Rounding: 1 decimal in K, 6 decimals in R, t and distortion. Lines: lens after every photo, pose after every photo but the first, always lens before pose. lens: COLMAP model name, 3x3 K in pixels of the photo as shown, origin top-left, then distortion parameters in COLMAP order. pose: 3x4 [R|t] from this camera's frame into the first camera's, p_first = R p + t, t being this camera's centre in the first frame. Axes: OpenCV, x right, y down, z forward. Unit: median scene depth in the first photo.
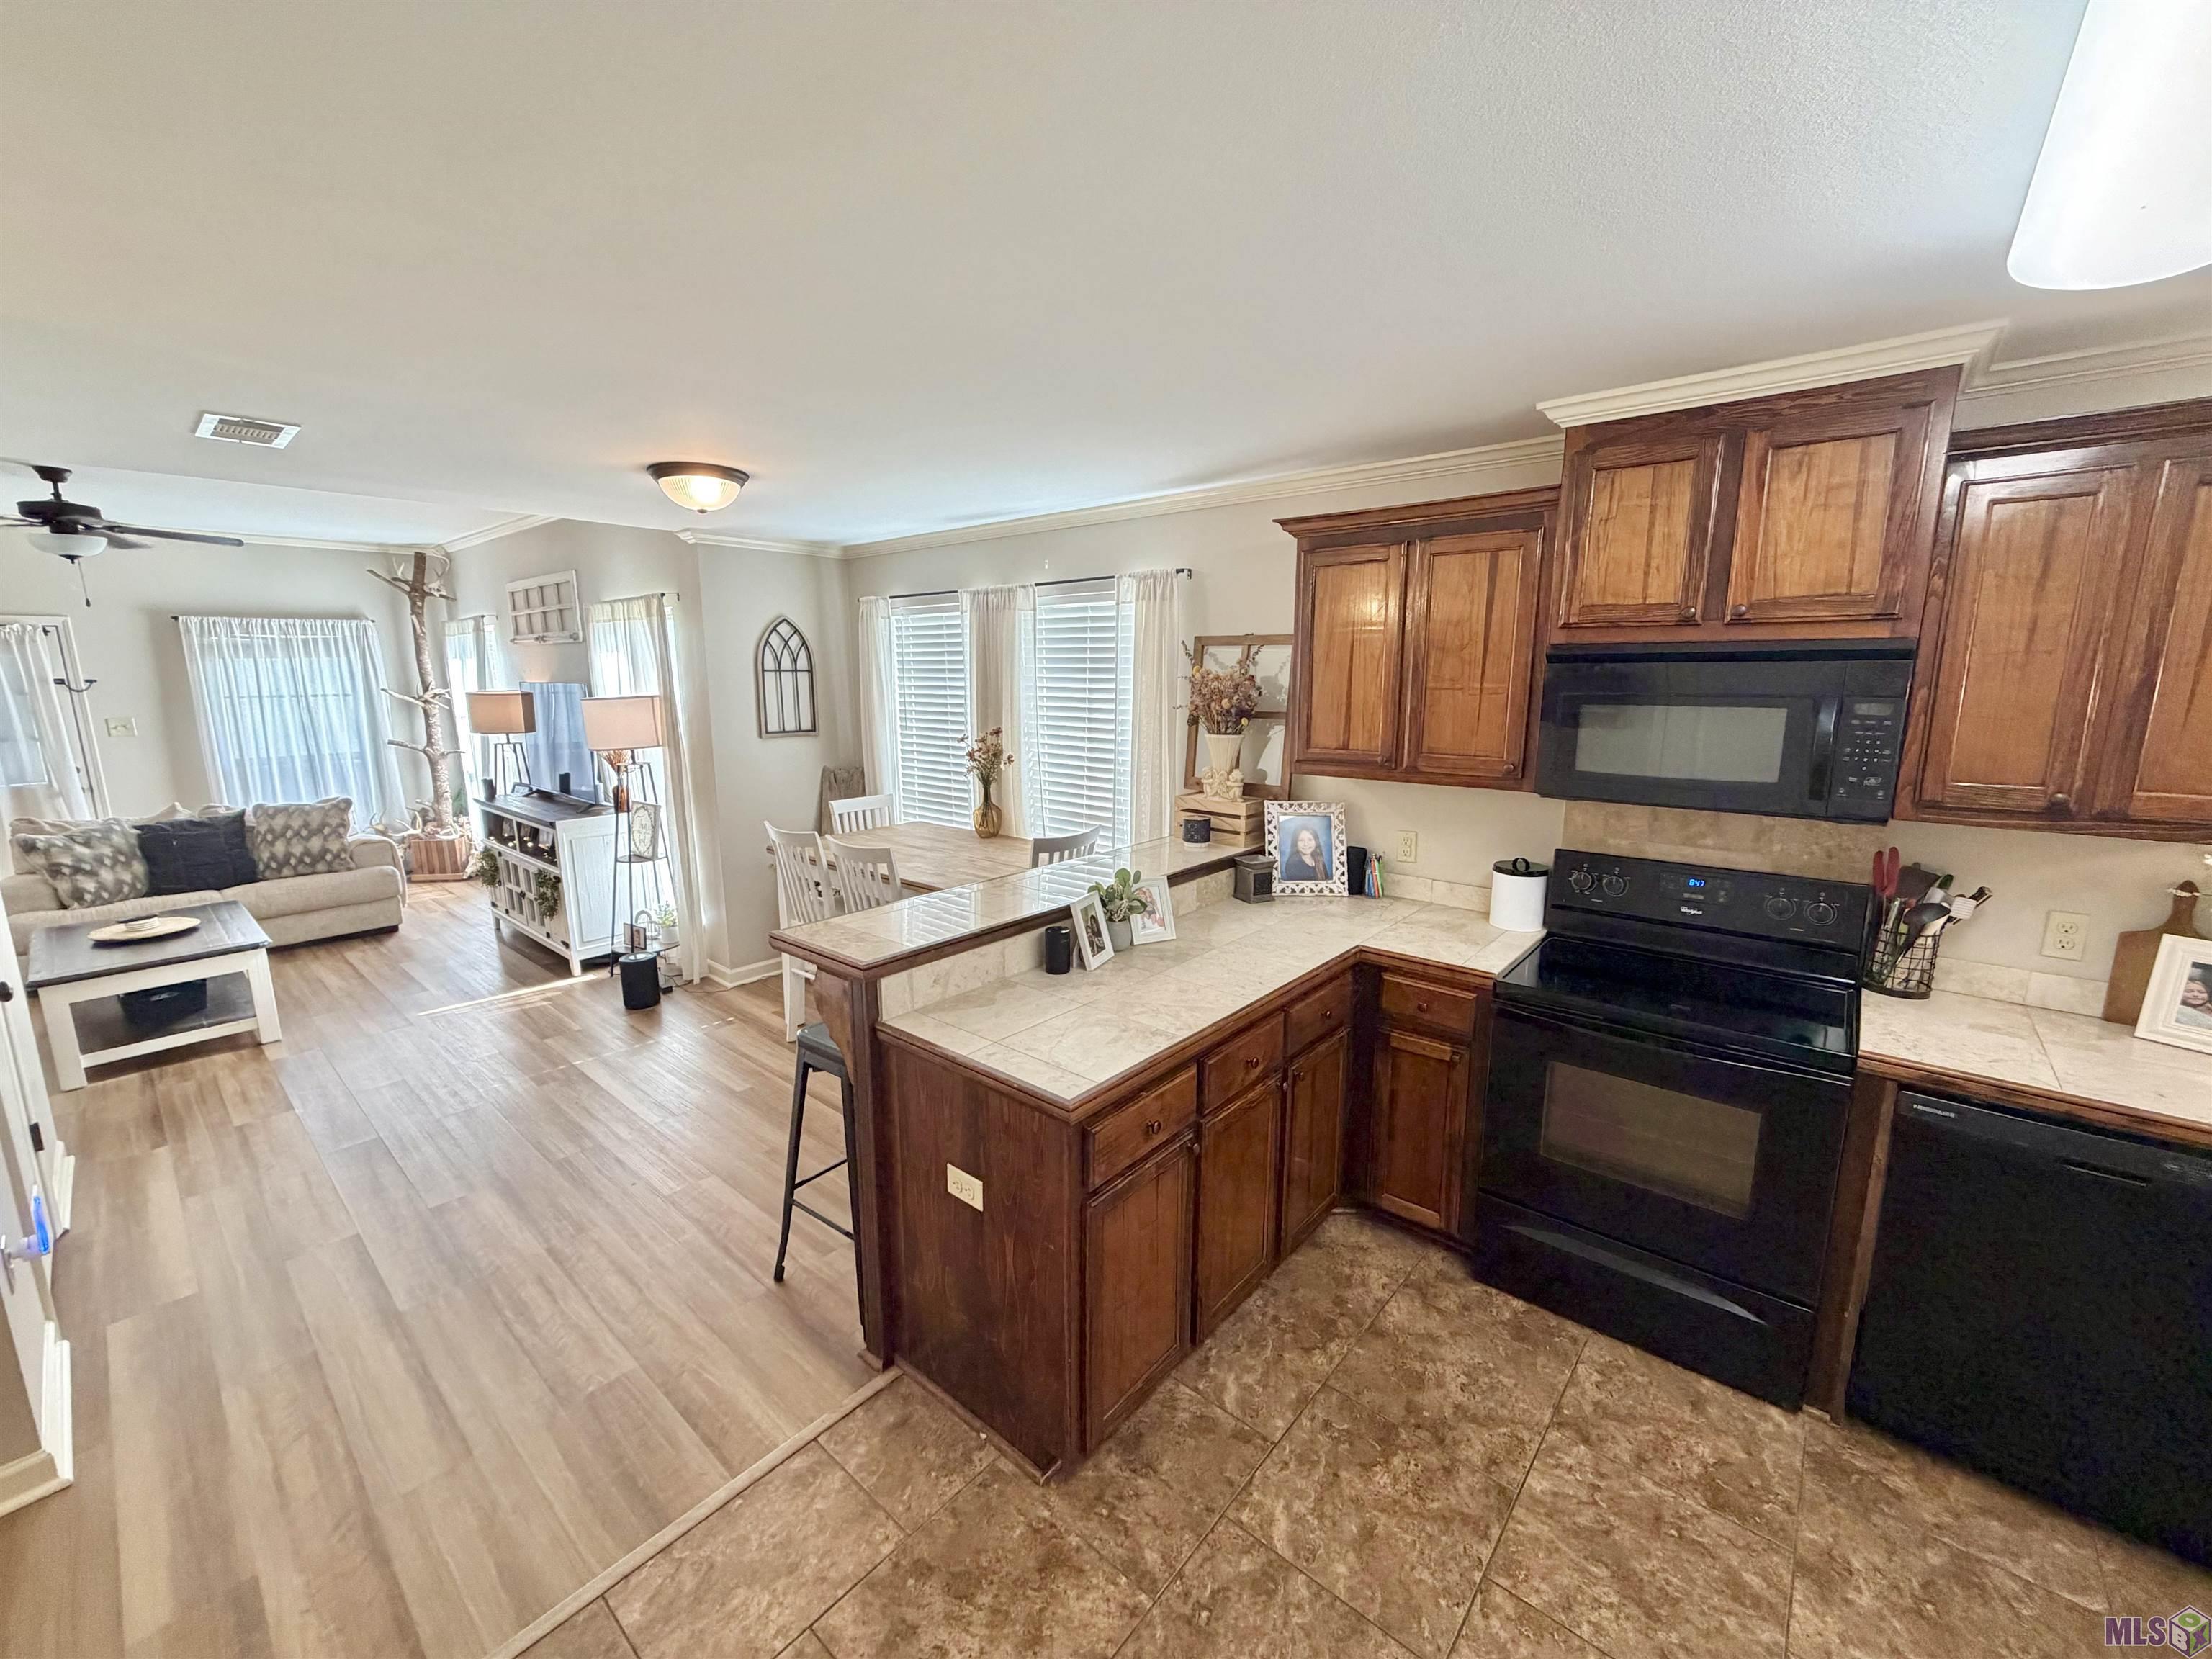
lens RADIAL K [[880.9, 0, 1100.3], [0, 880.9, 827.4], [0, 0, 1]] dist [0.002447, 0.000060]
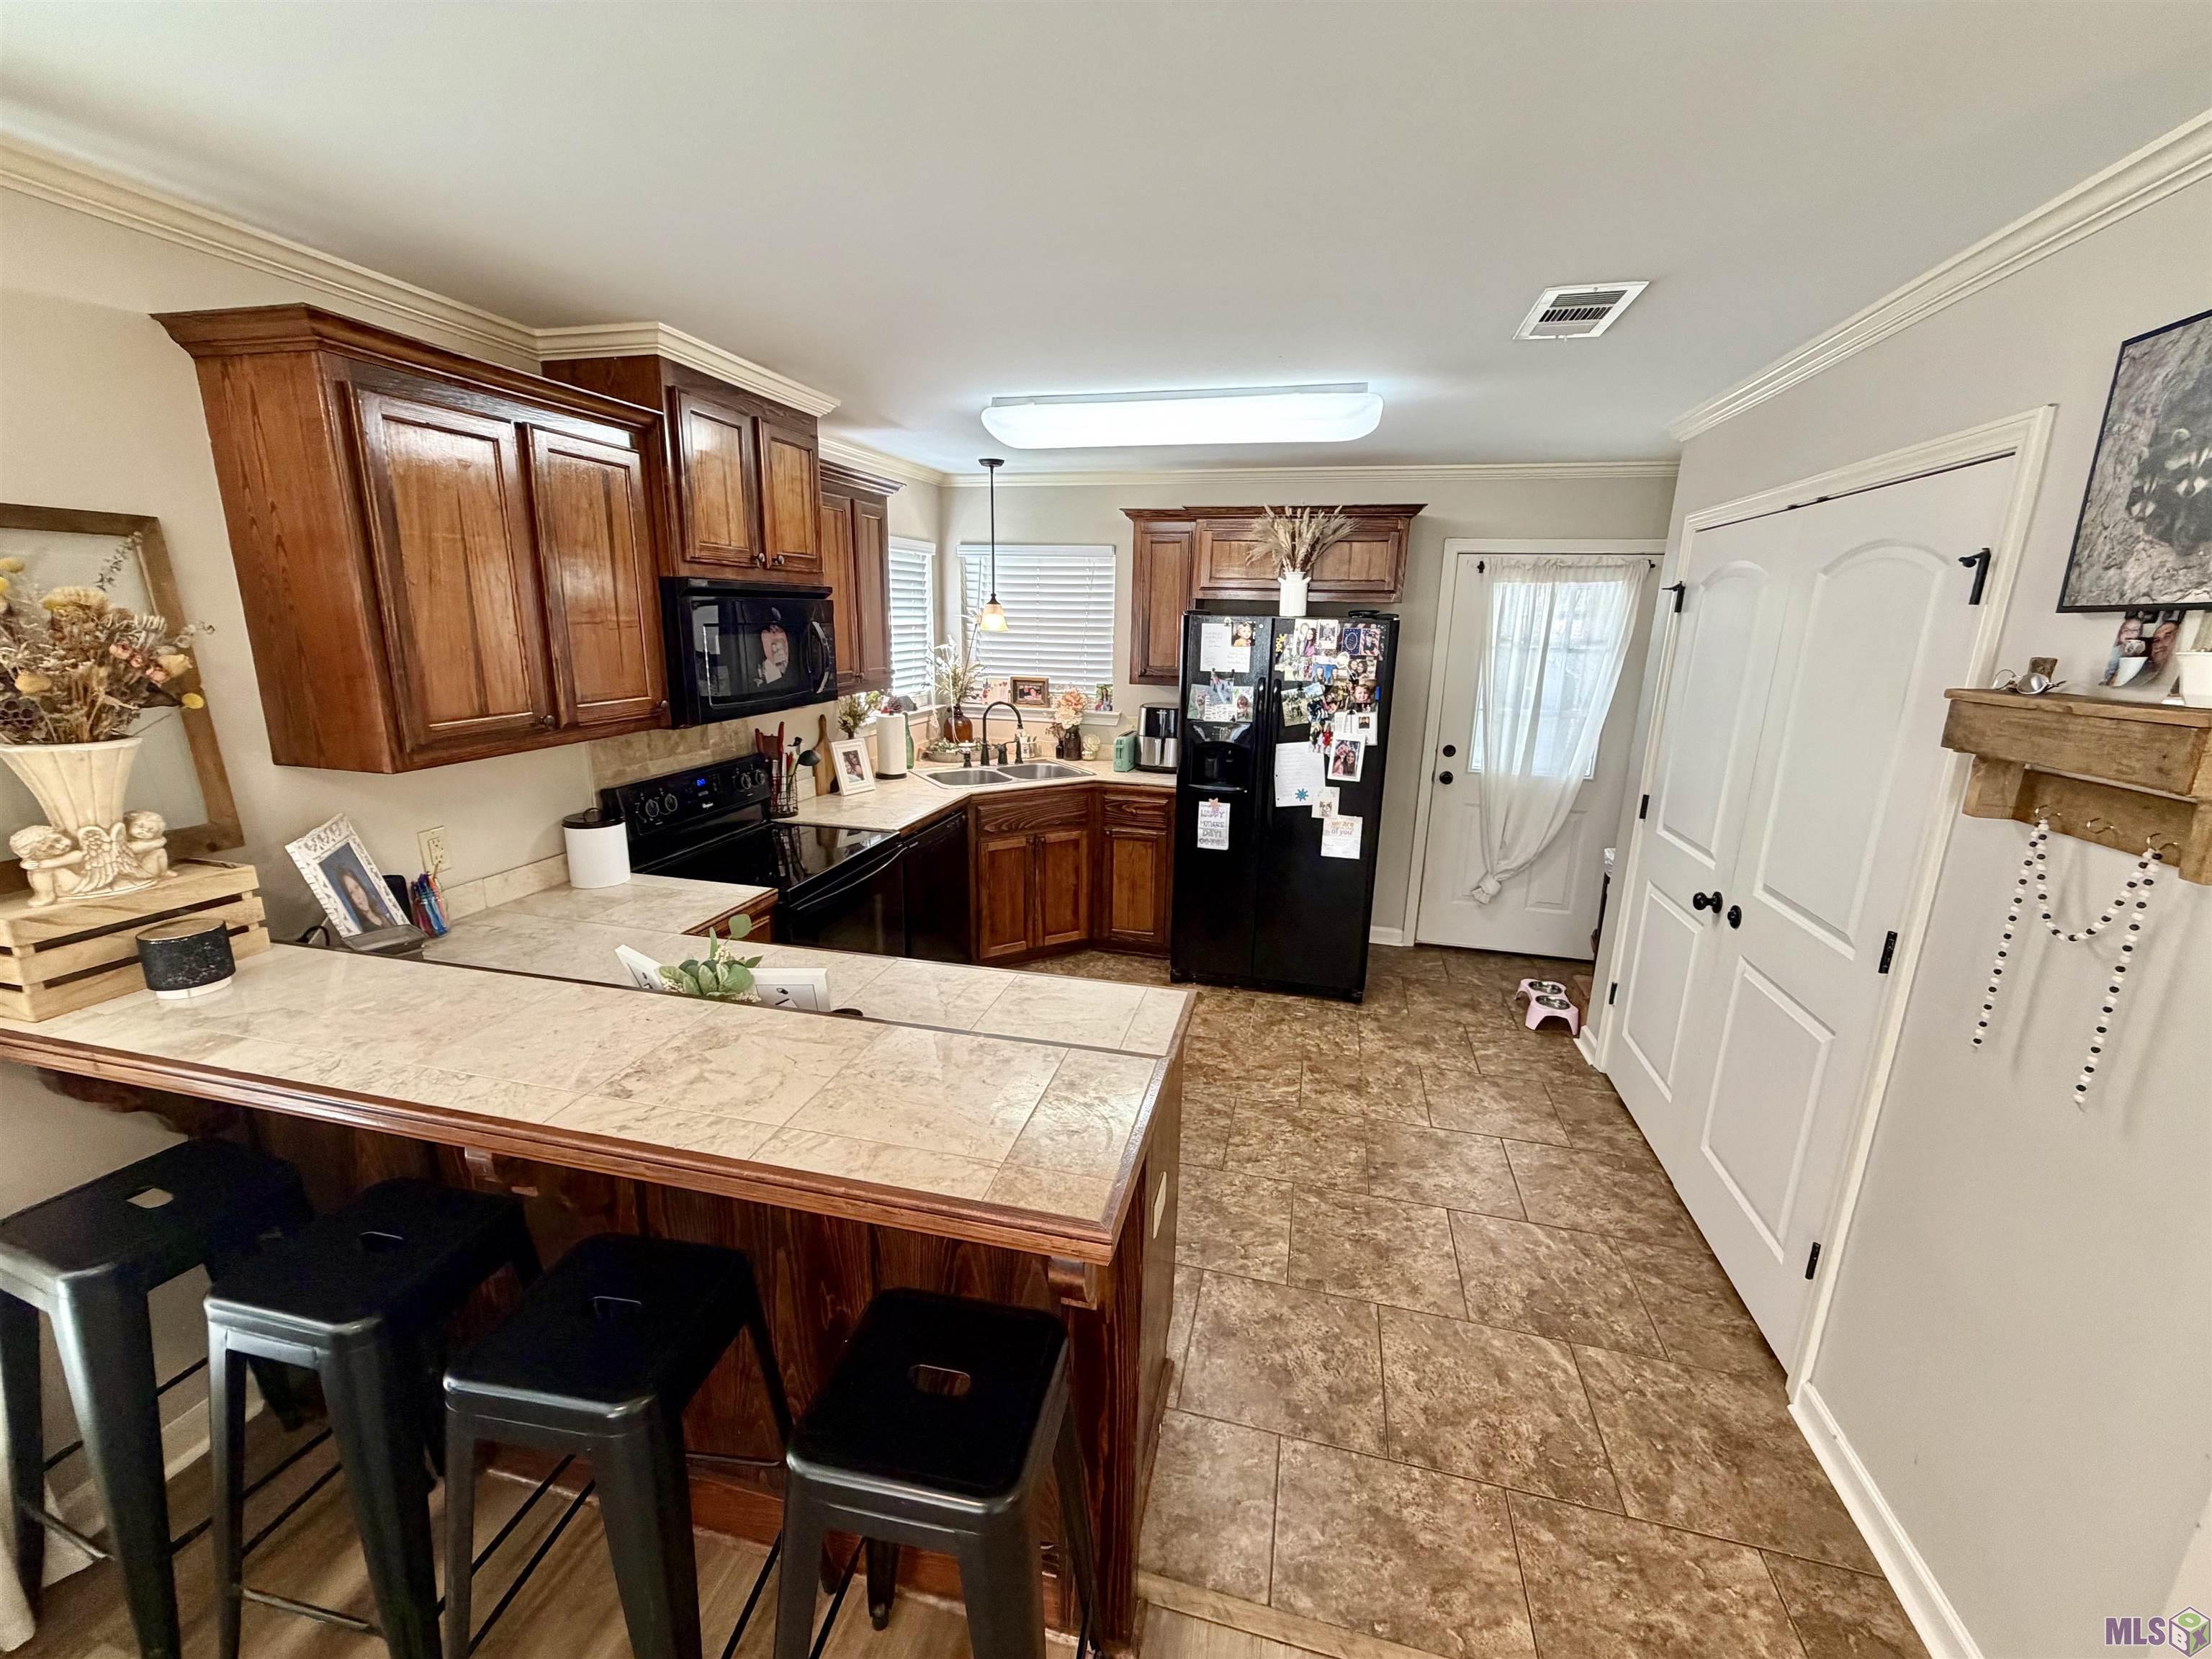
lens RADIAL K [[880.9, 0, 1099.8], [0, 880.9, 826.7], [0, 0, 1]] dist [0.002447, 0.000060]
pose [[-0.447576, -0.218354, 0.867178, -0.340204], [0.140359, 0.940558, 0.309274, -0.095726], [-0.883162, 0.260140, -0.390324, 0.546521]]
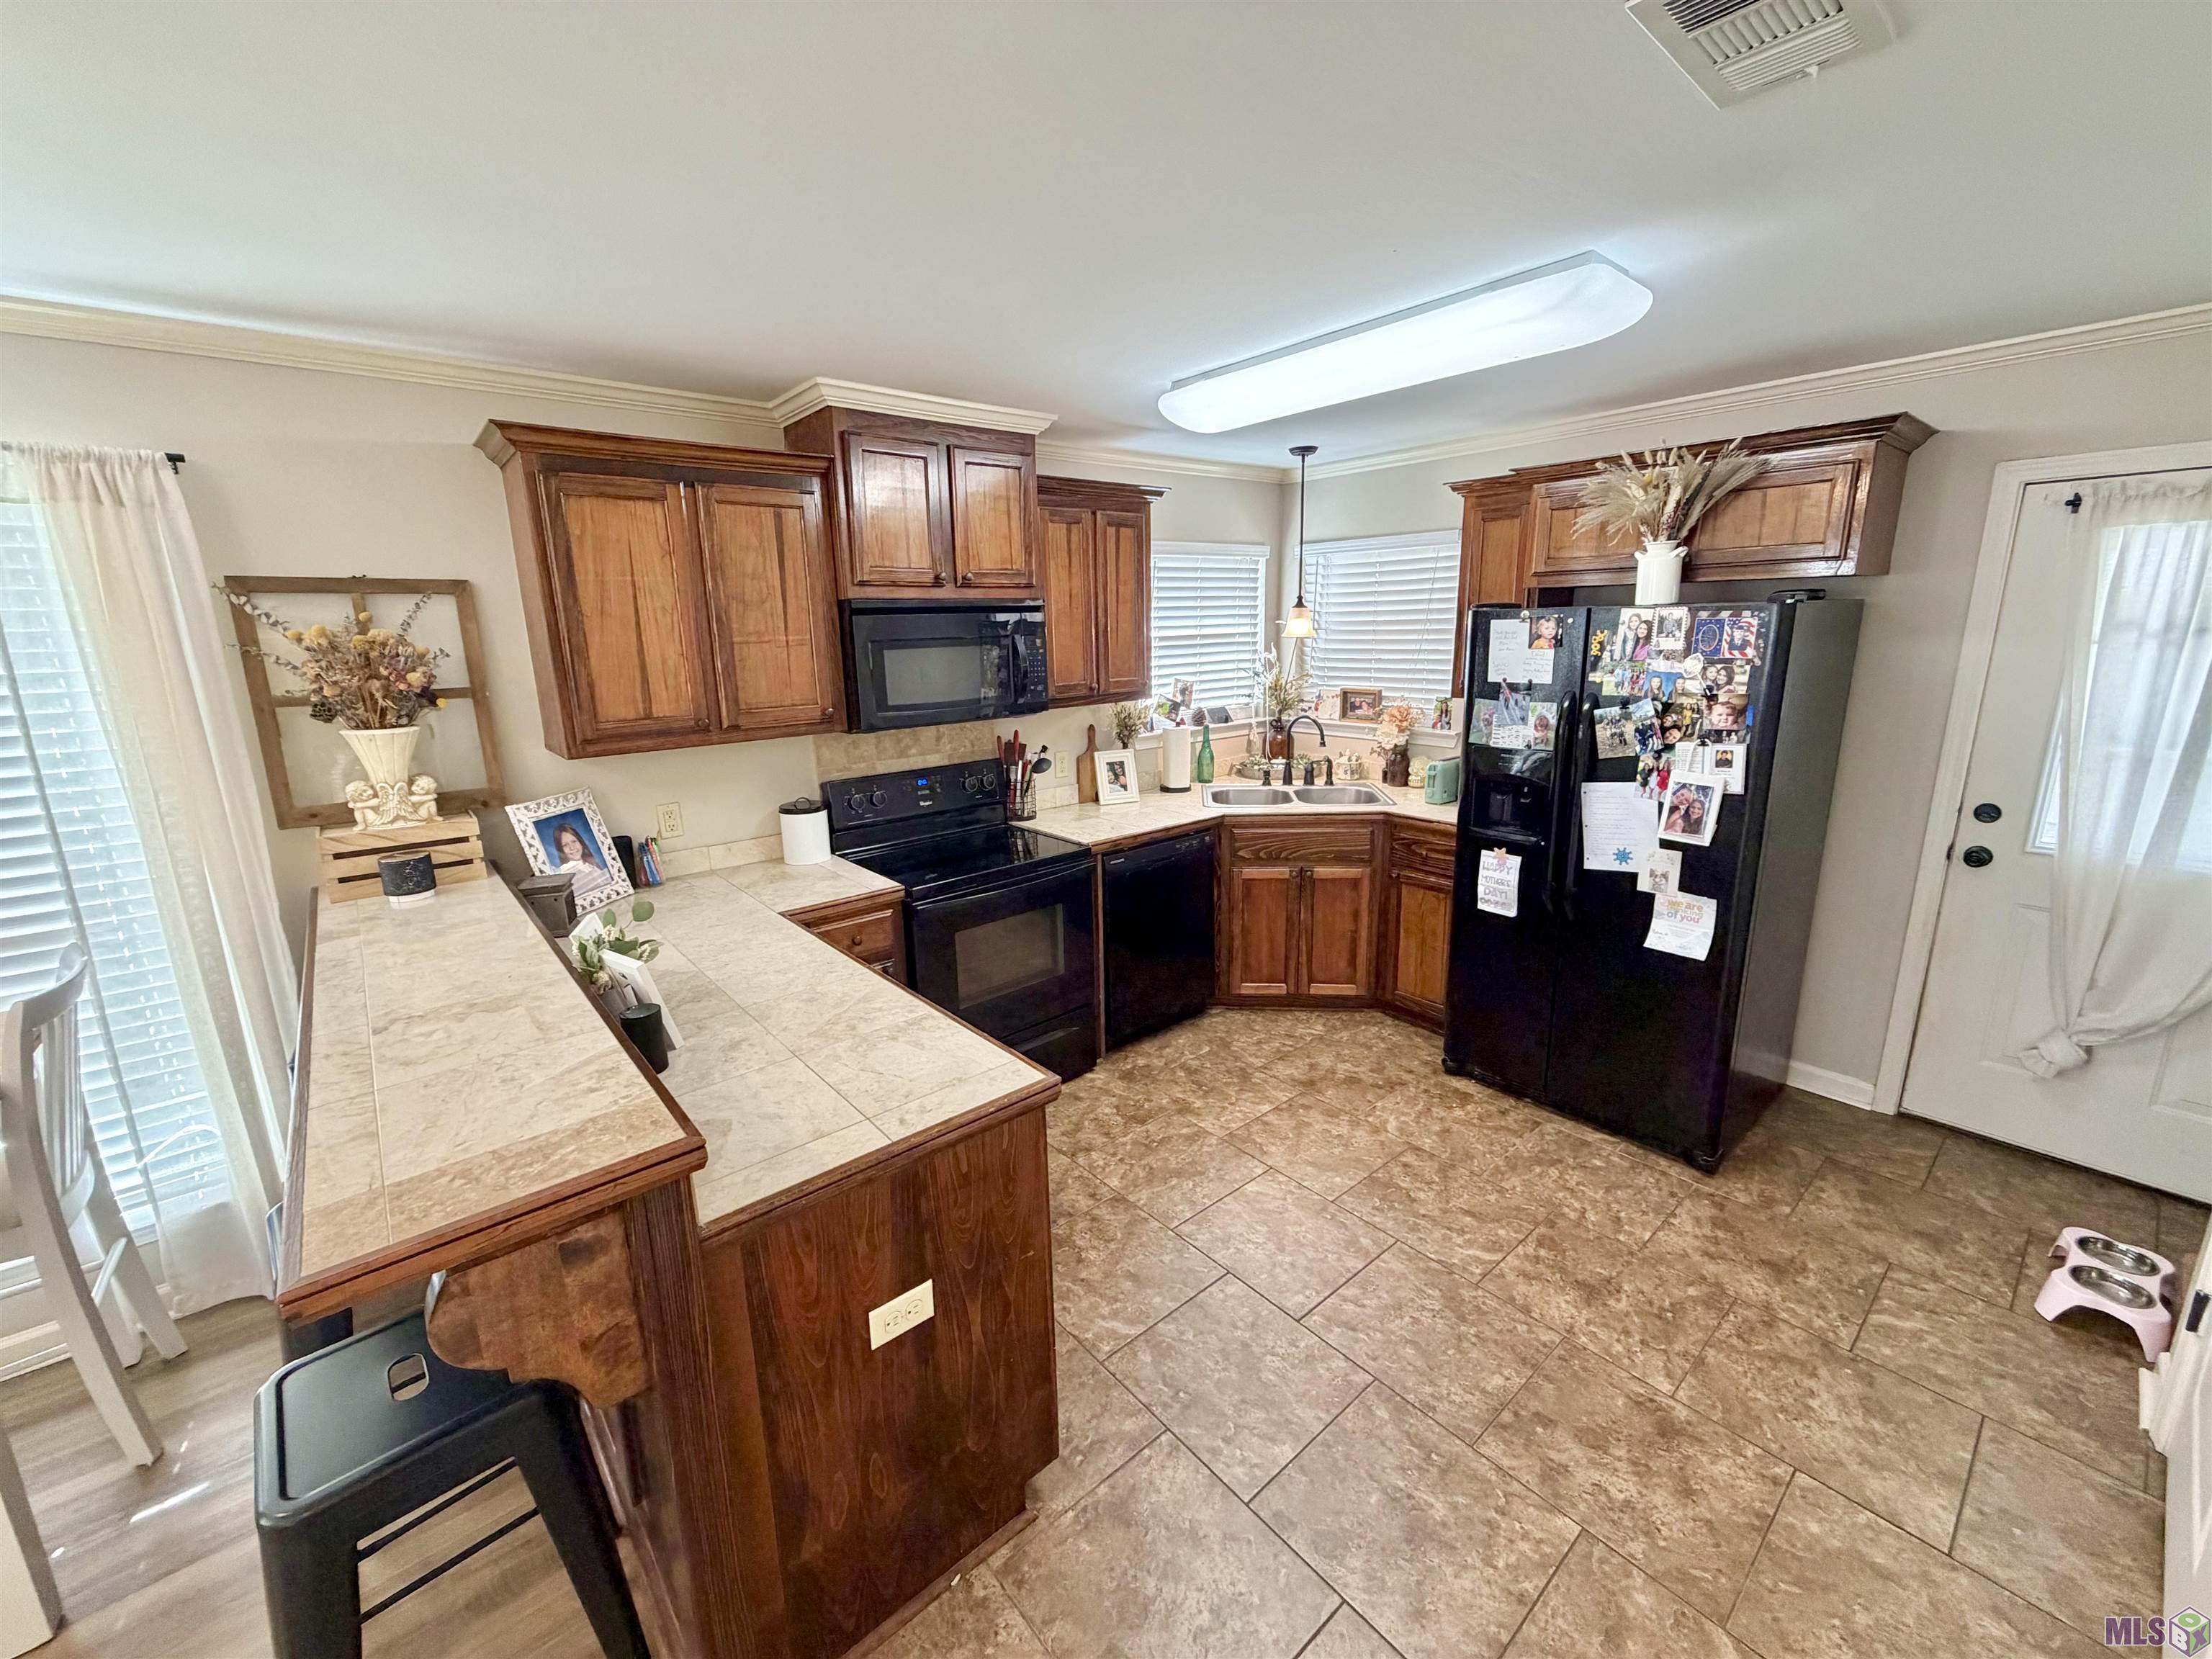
lens RADIAL K [[880.9, 0, 1101.2], [0, 880.9, 826.1], [0, 0, 1]] dist [0.002447, 0.000060]
pose [[0.159805, -0.223831, 0.961437, -0.315567], [0.196861, 0.961617, 0.191152, -0.040761], [-0.967320, 0.158723, 0.197735, 0.263406]]
